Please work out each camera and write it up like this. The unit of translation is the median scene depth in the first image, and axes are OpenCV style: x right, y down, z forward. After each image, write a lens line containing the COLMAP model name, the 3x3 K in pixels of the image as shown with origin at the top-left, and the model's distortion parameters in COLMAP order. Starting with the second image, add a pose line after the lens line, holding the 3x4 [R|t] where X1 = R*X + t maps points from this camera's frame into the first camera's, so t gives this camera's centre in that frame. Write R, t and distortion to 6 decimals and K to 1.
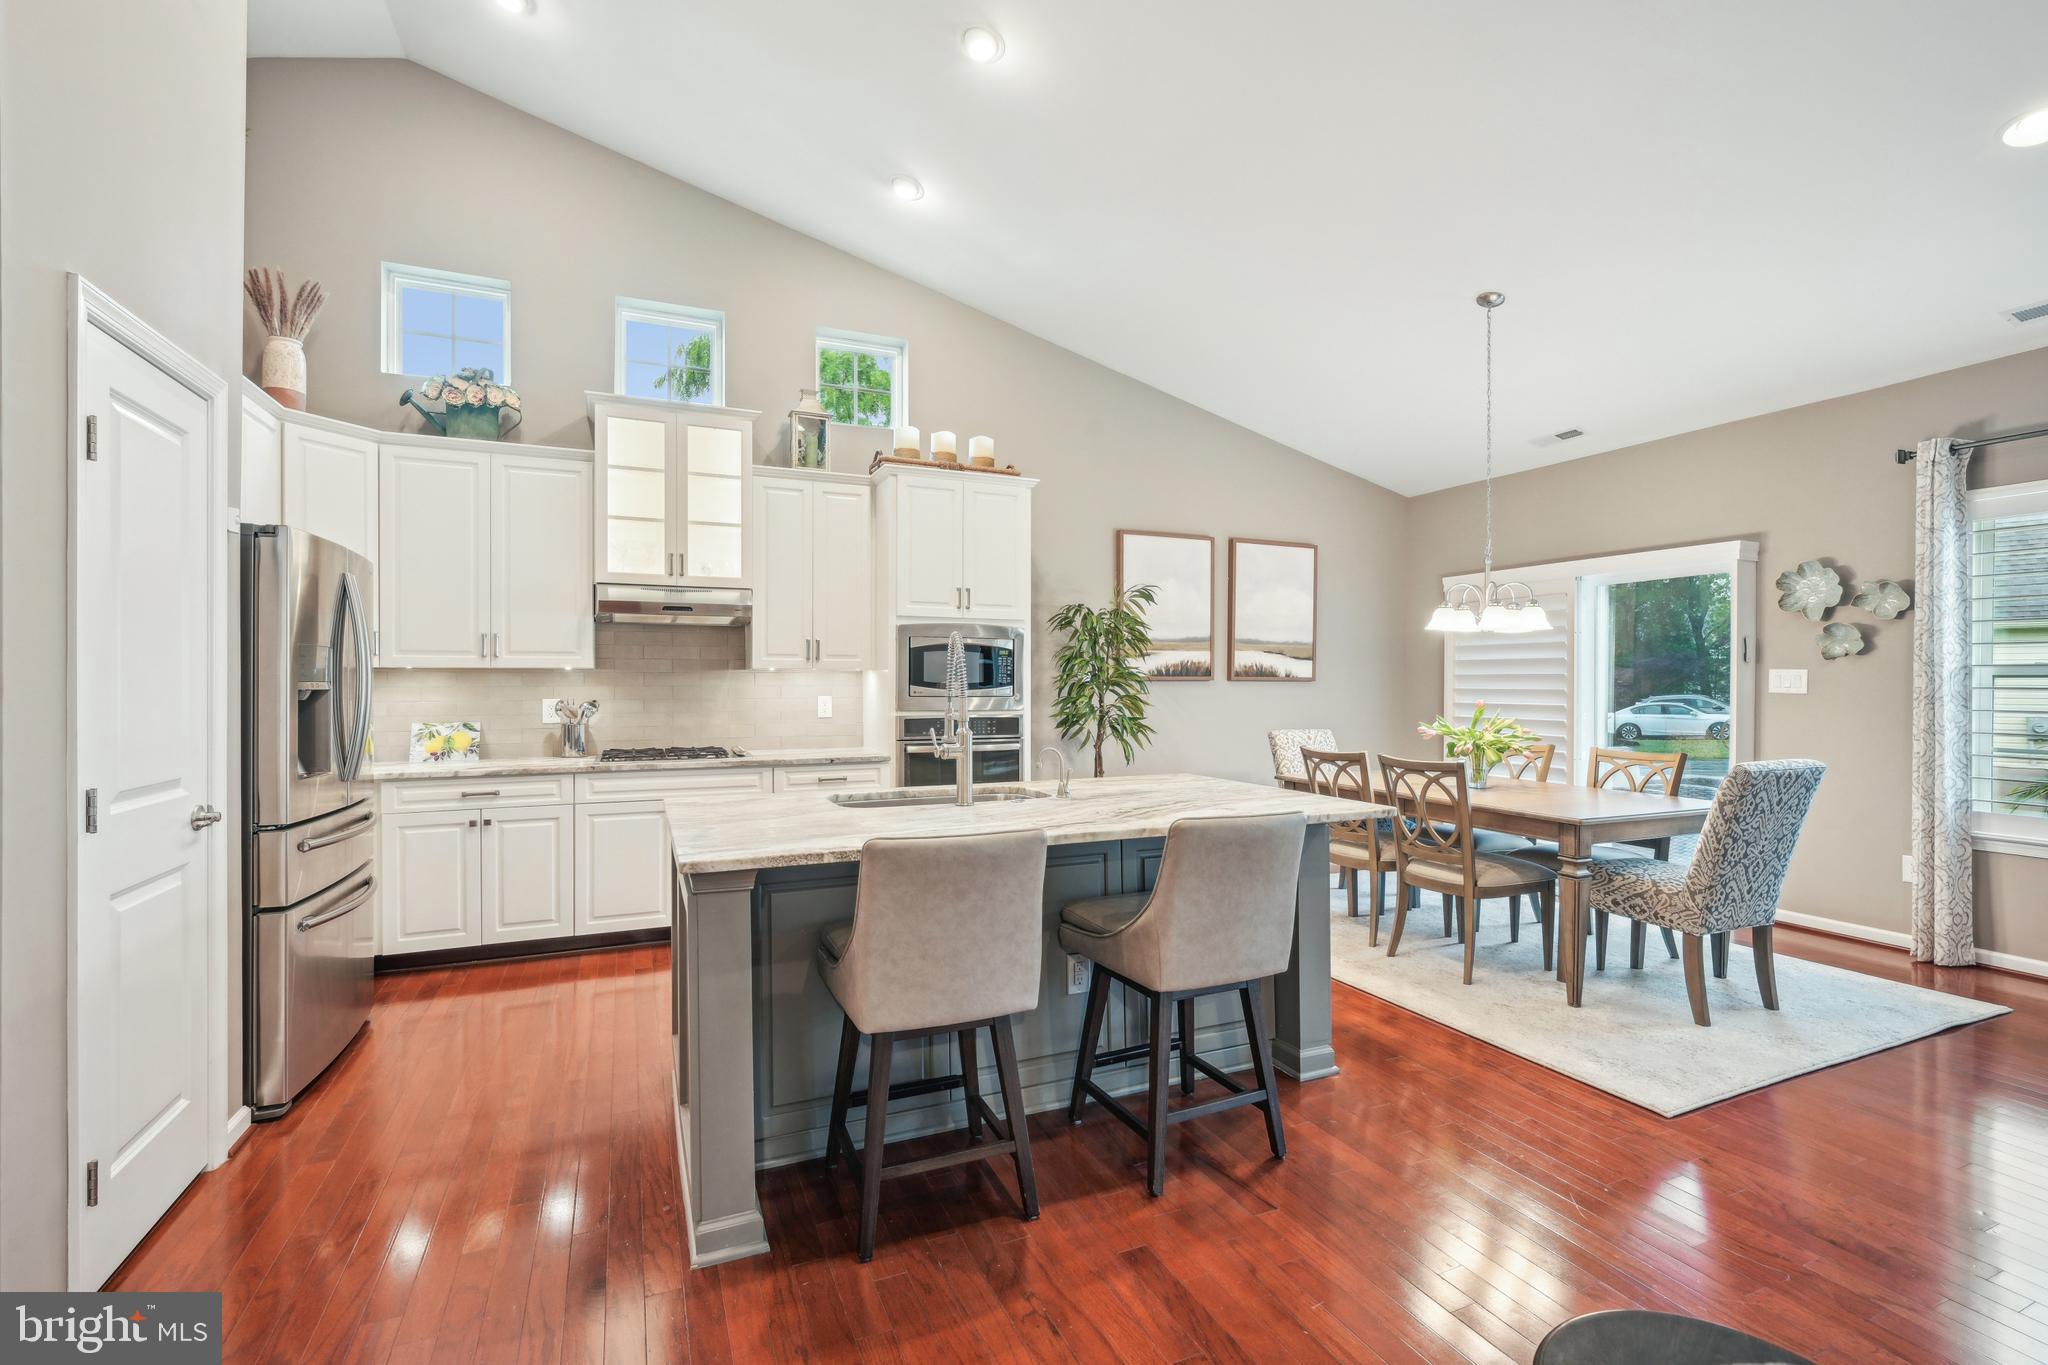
lens RADIAL K [[903.6, 0, 1019.0], [0, 903.6, 677.2], [0, 0, 1]] dist [-0.001270, -0.000121]
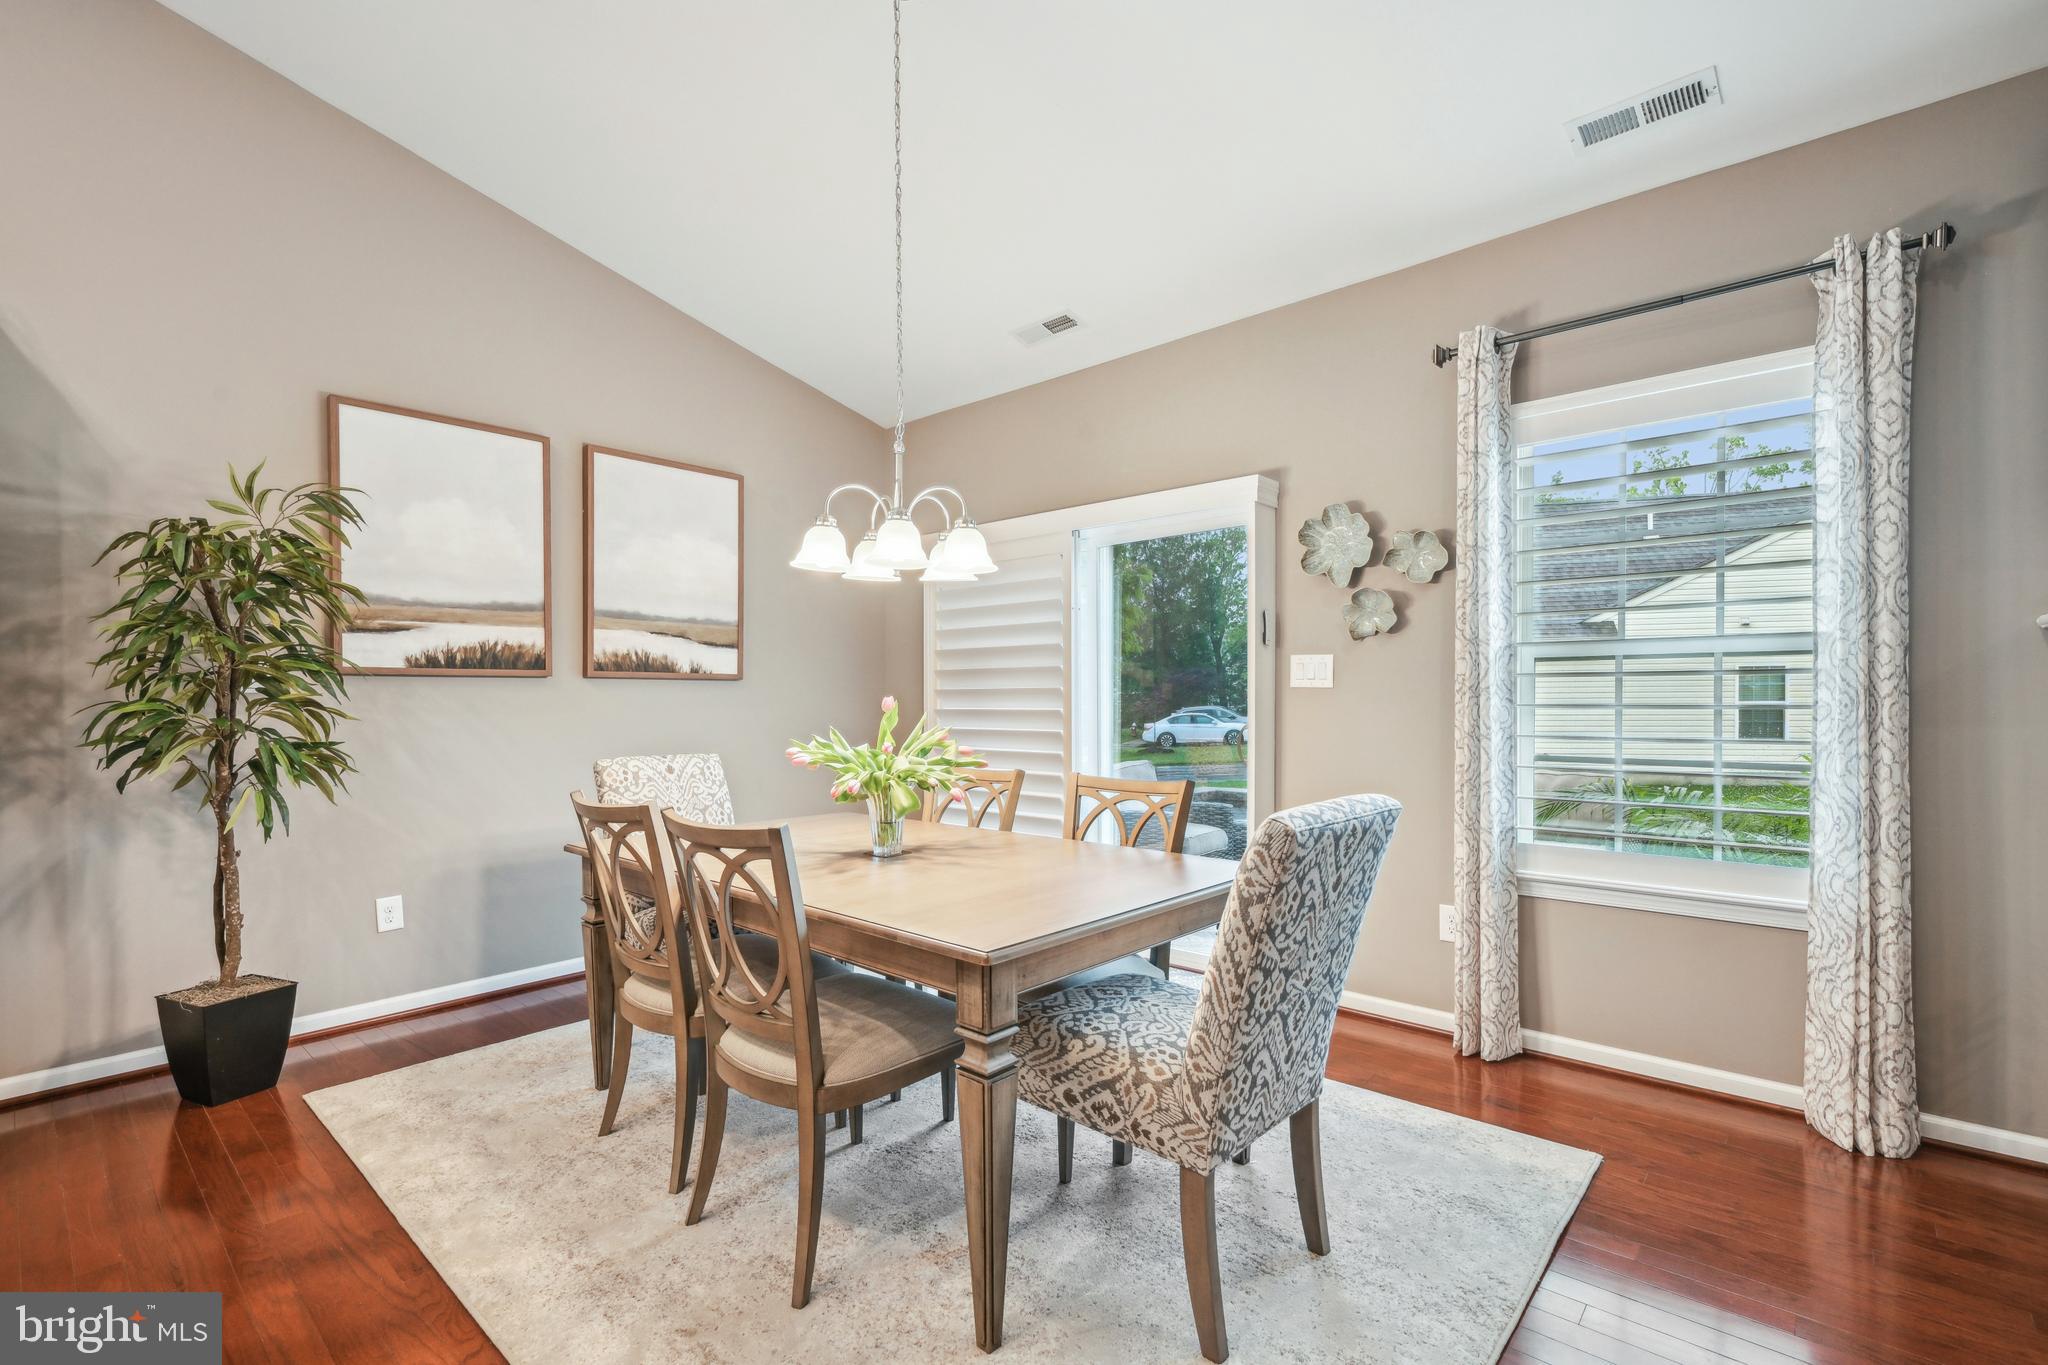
lens RADIAL K [[922.5, 0, 1017.9], [0, 922.5, 689.2], [0, 0, 1]] dist [-0.001570, -0.000189]
pose [[0.908460, -0.002028, 0.417967, 0.367664], [0.004387, 0.999979, -0.004684, 0.024762], [-0.417949, 0.006089, 0.908450, 0.478489]]
